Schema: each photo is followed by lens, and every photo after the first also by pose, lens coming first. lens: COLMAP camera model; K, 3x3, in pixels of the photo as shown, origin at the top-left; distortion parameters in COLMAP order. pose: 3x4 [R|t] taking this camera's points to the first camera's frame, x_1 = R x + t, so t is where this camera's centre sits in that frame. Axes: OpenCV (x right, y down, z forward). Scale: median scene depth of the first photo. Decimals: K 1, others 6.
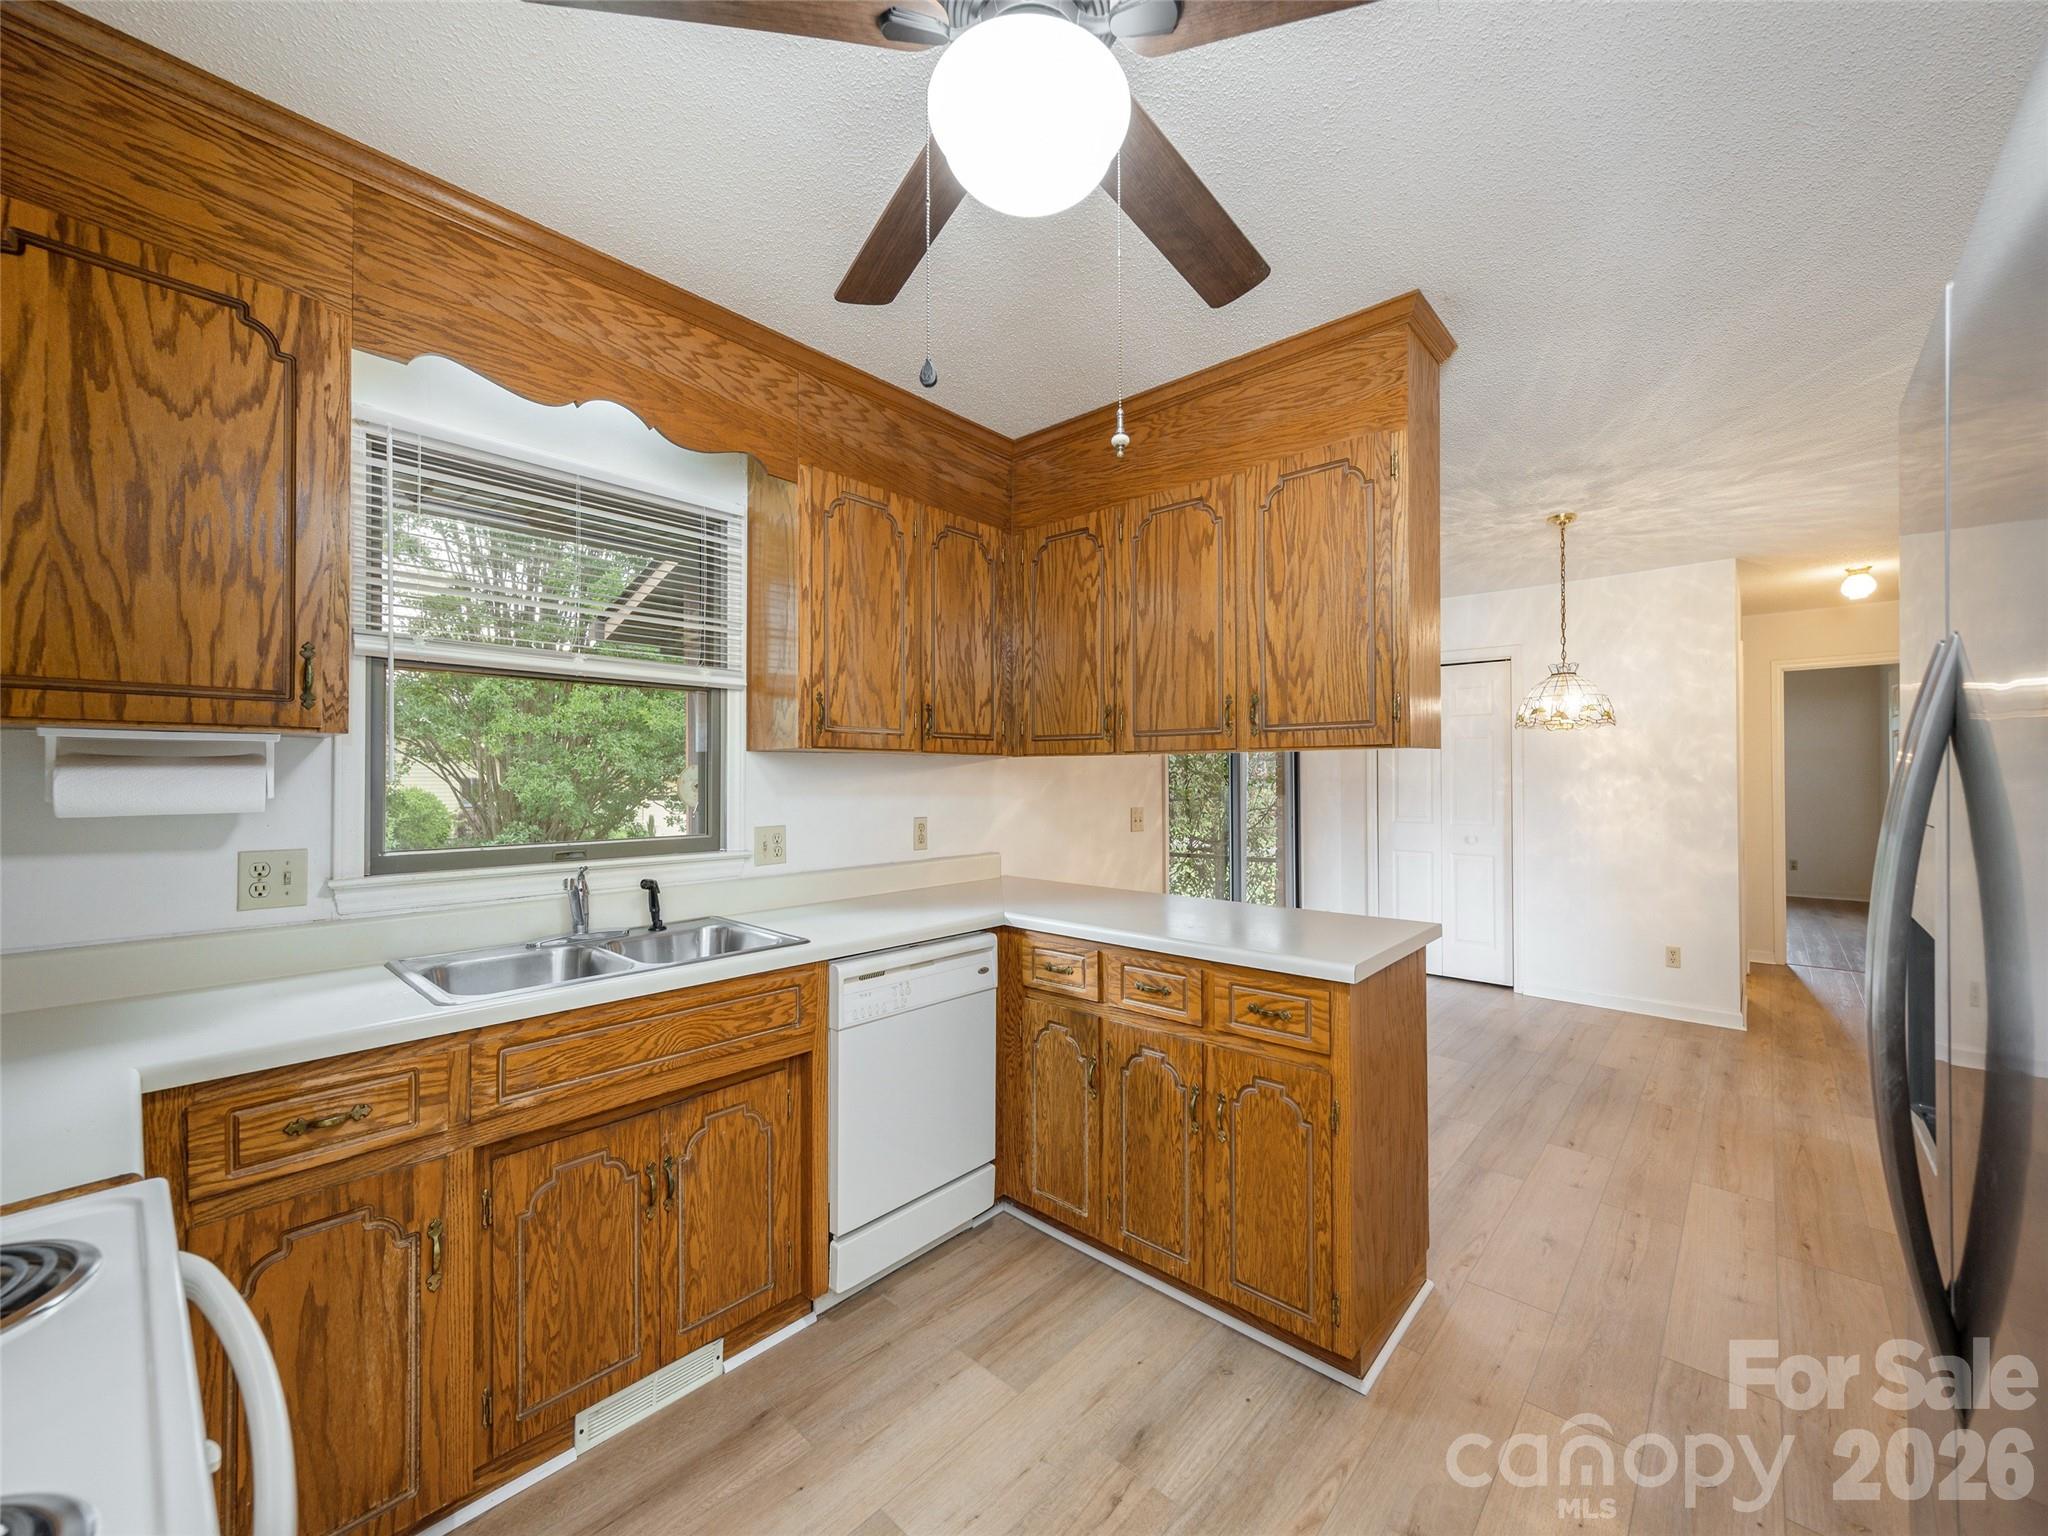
lens RADIAL K [[805.1, 0, 1045.0], [0, 805.1, 779.0], [0, 0, 1]] dist [0.004117, -0.000819]
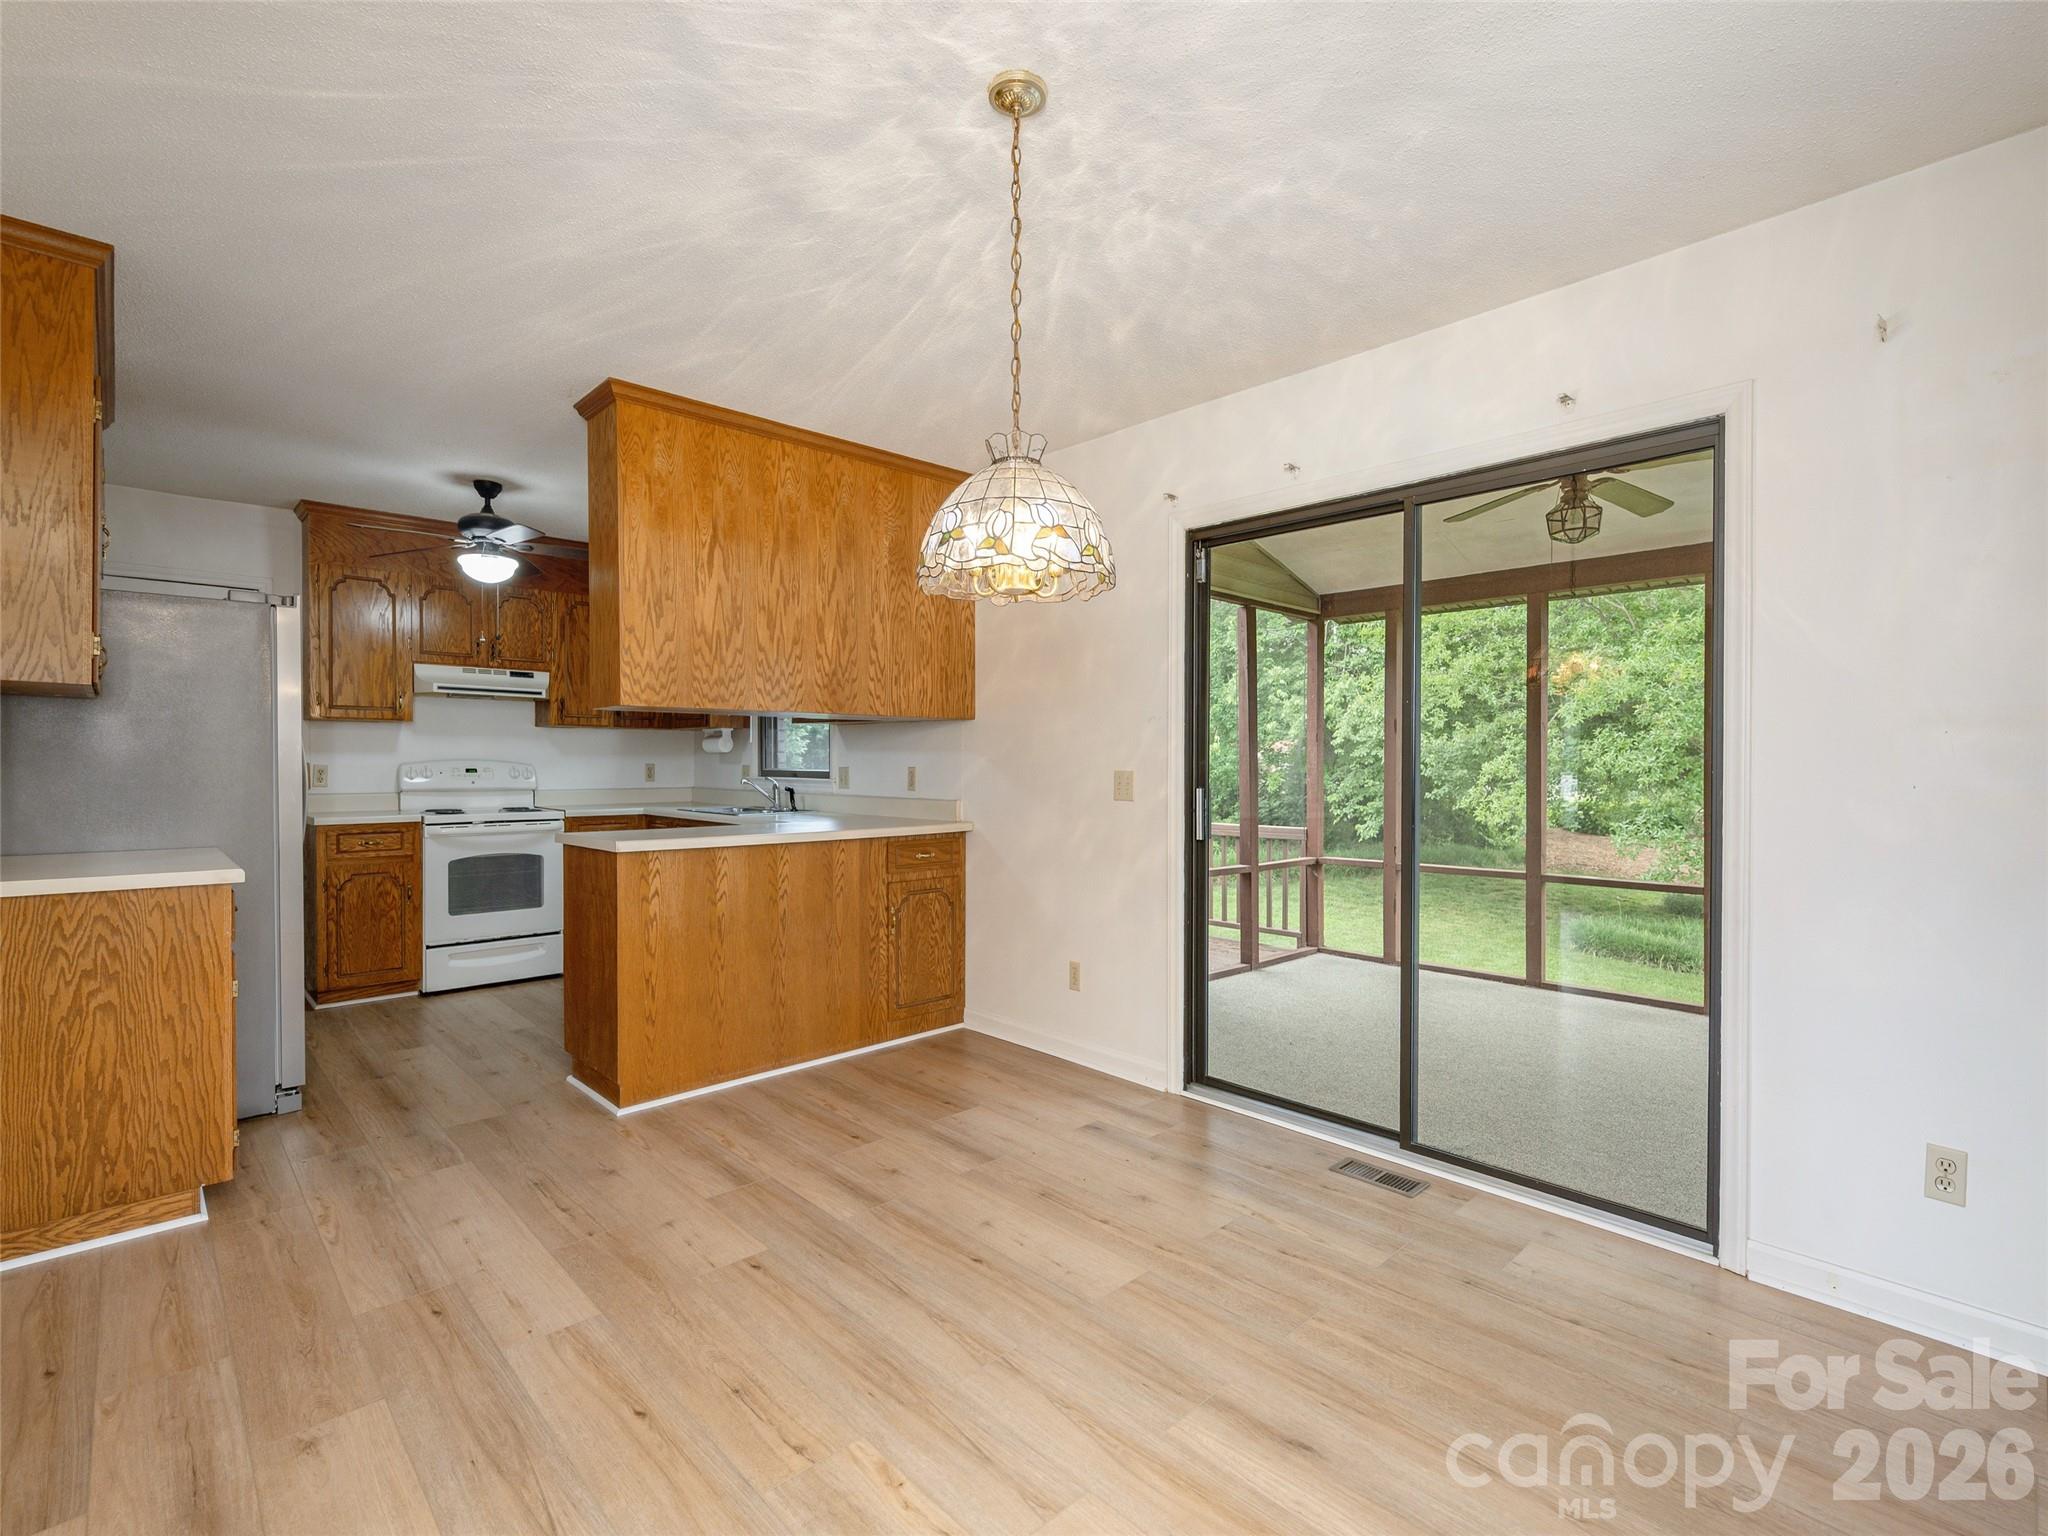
lens RADIAL K [[960.3, 0, 1014.5], [0, 960.3, 780.2], [0, 0, 1]] dist [-0.011925, -0.000158]
pose [[-0.097380, 0.024667, -0.994942, 1.966452], [-0.004285, 0.999673, 0.025204, 0.037532], [0.995238, 0.006718, -0.097243, 1.802815]]
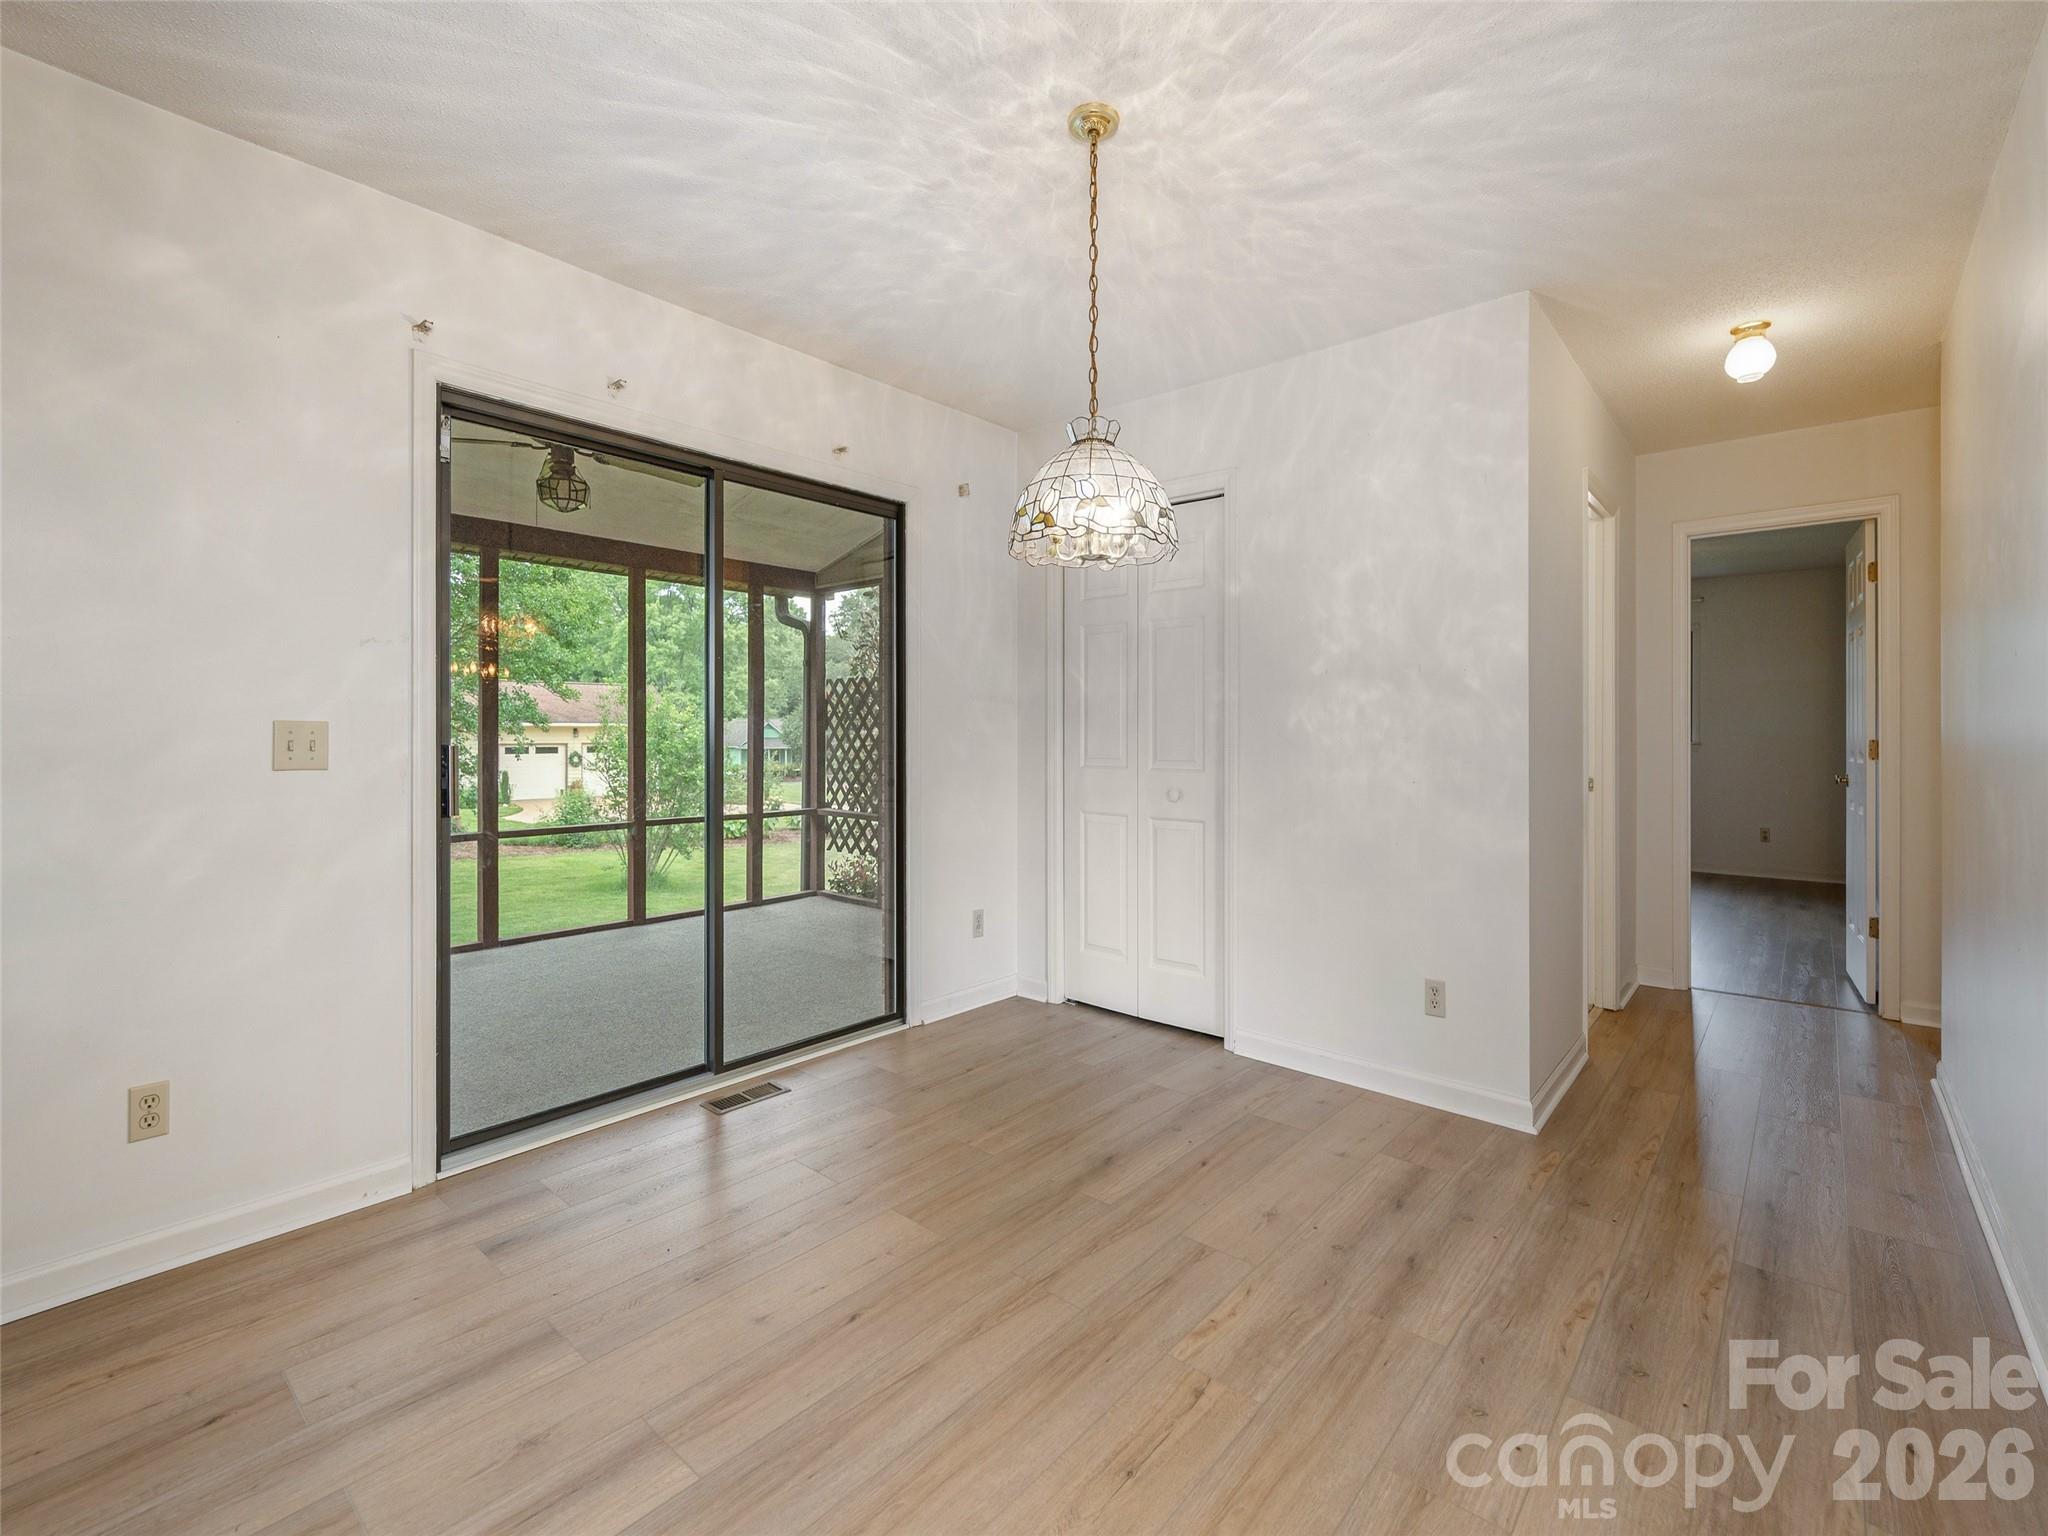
lens RADIAL K [[904.3, 0, 1115.7], [0, 904.3, 740.6], [0, 0, 1]] dist [0.002420, 0.001422]
pose [[0.997888, 0.003908, 0.064834, 1.062154], [-0.004417, 0.999960, 0.007713, 0.071588], [-0.064802, -0.007983, 0.997866, 0.782944]]
